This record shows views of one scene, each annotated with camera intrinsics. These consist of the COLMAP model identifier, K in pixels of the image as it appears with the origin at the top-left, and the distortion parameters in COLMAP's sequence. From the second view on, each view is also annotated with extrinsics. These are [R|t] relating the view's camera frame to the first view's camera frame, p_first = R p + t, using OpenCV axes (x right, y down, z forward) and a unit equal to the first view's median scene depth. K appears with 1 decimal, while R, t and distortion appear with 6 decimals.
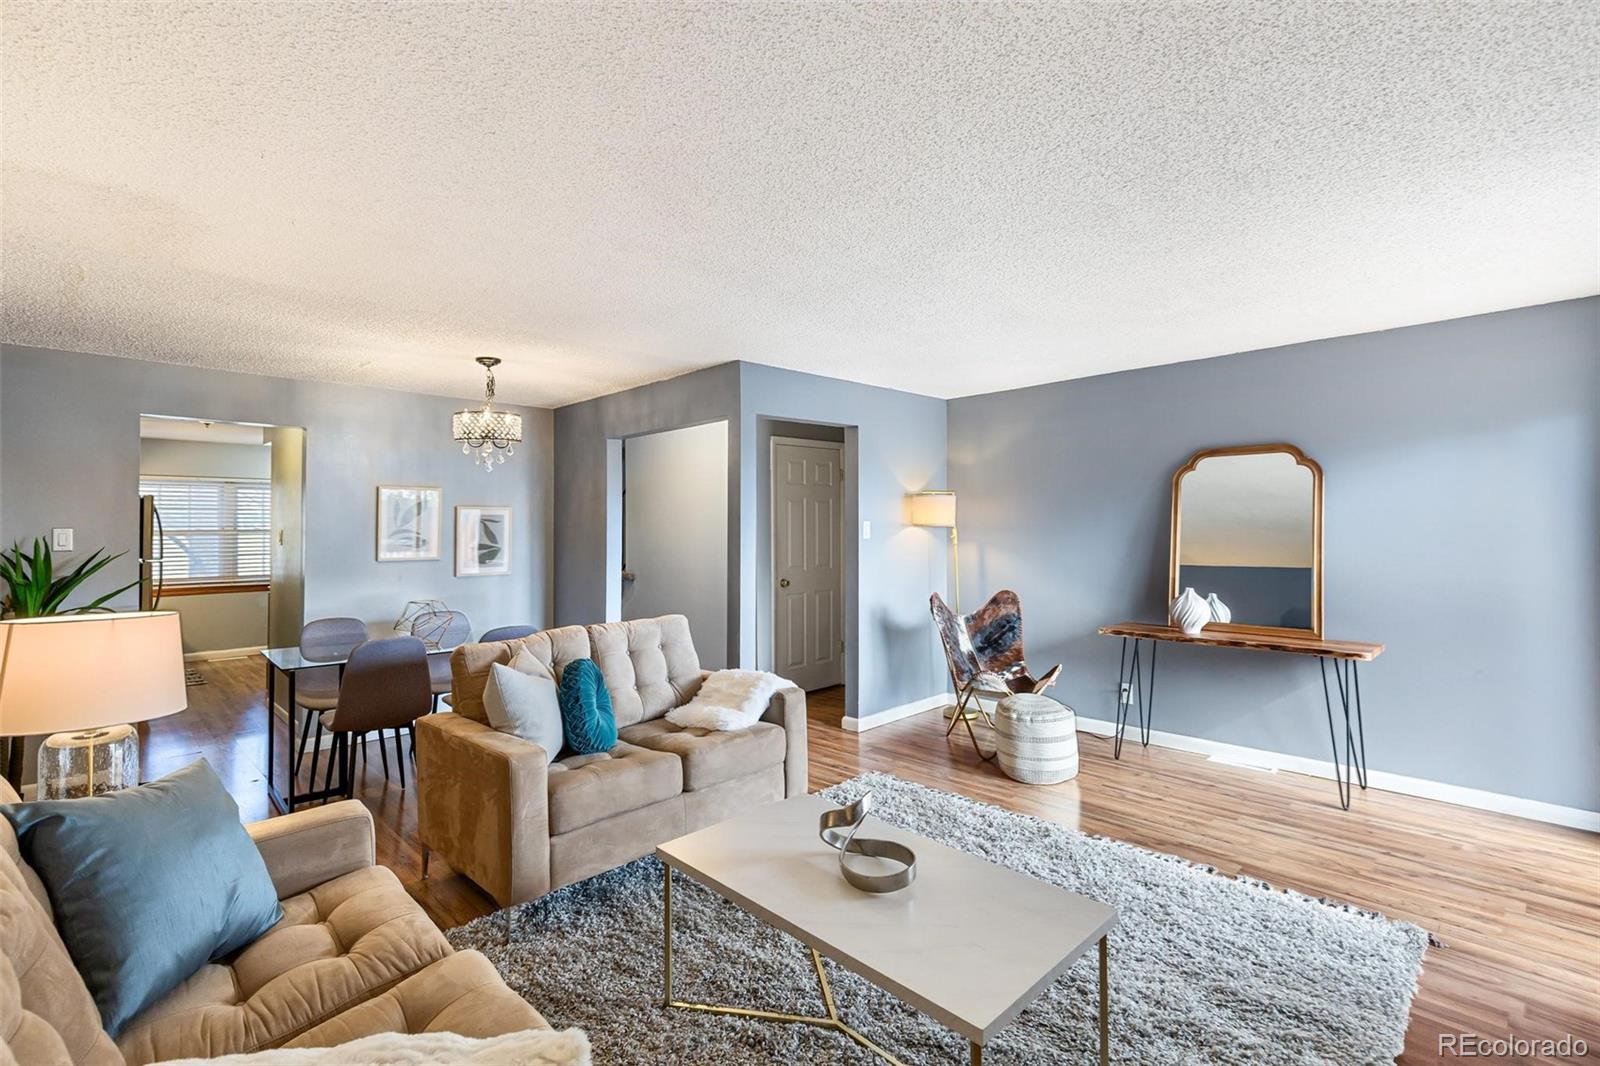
lens RADIAL K [[731.8, 0, 797.1], [0, 731.8, 523.5], [0, 0, 1]] dist [0.003019, -0.000095]
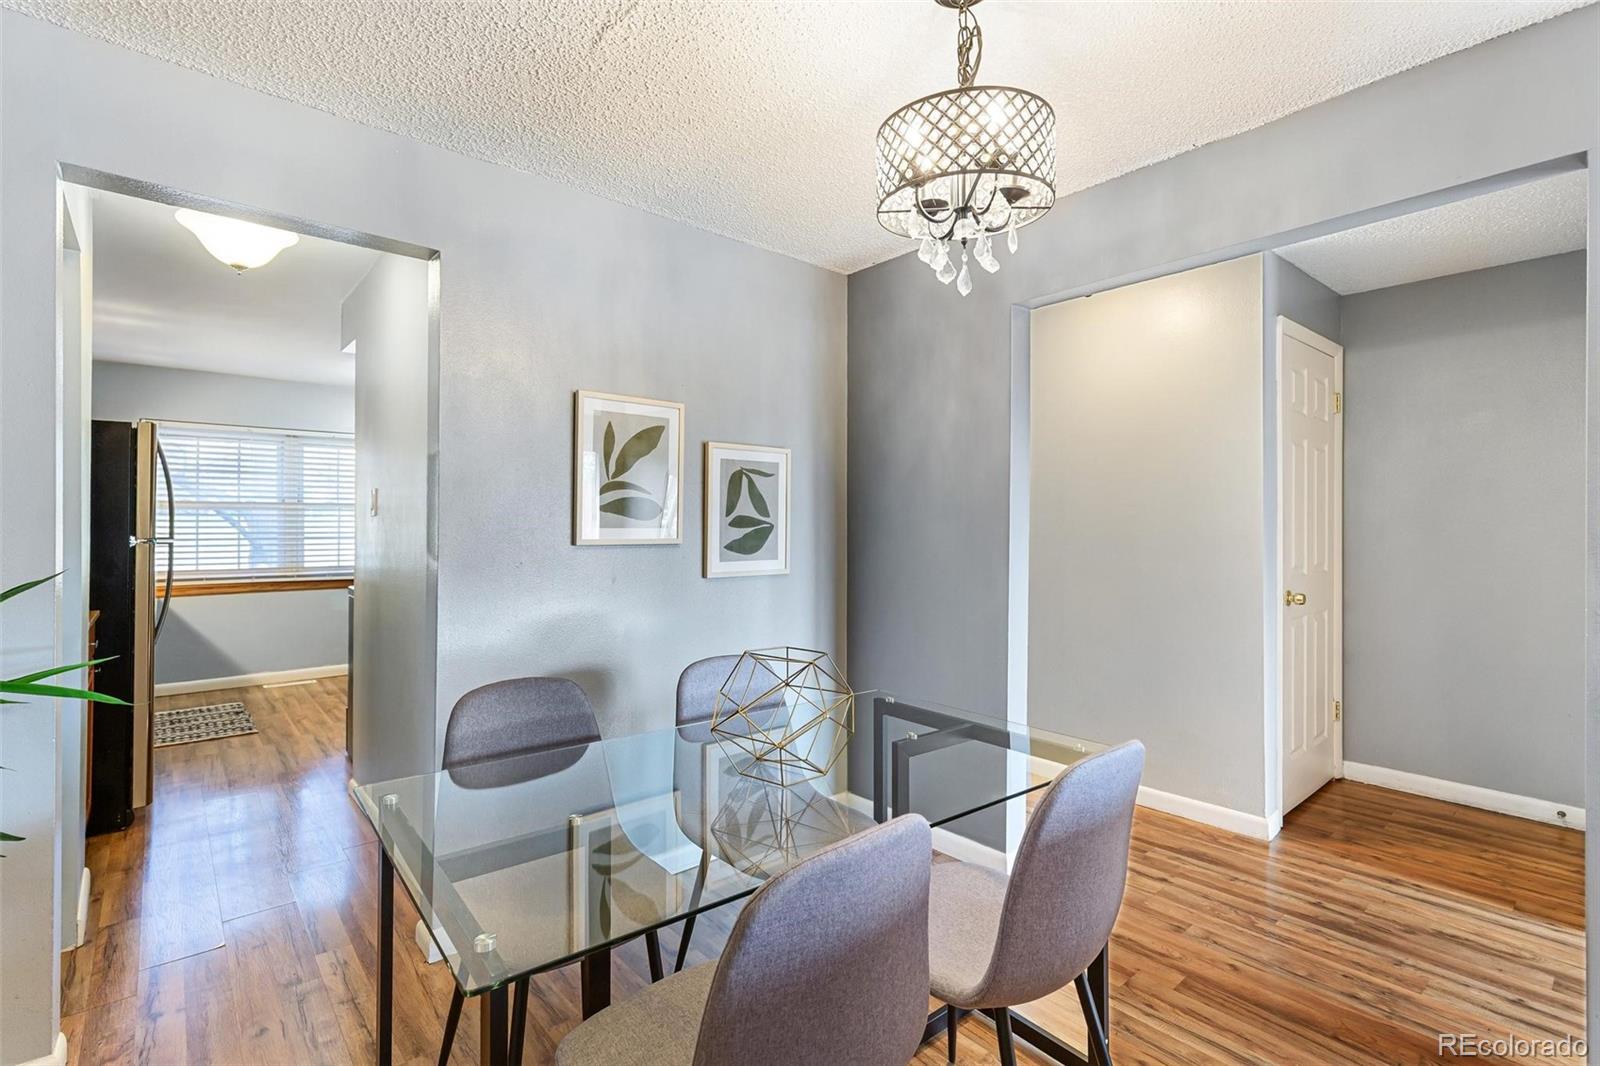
lens RADIAL K [[731.8, 0, 797.1], [0, 731.8, 523.5], [0, 0, 1]] dist [0.003019, -0.000095]
pose [[0.997913, 0.013963, -0.063050, -0.352138], [-0.013186, 0.999832, 0.012729, 0.025662], [0.063217, -0.011871, 0.997929, 0.468991]]
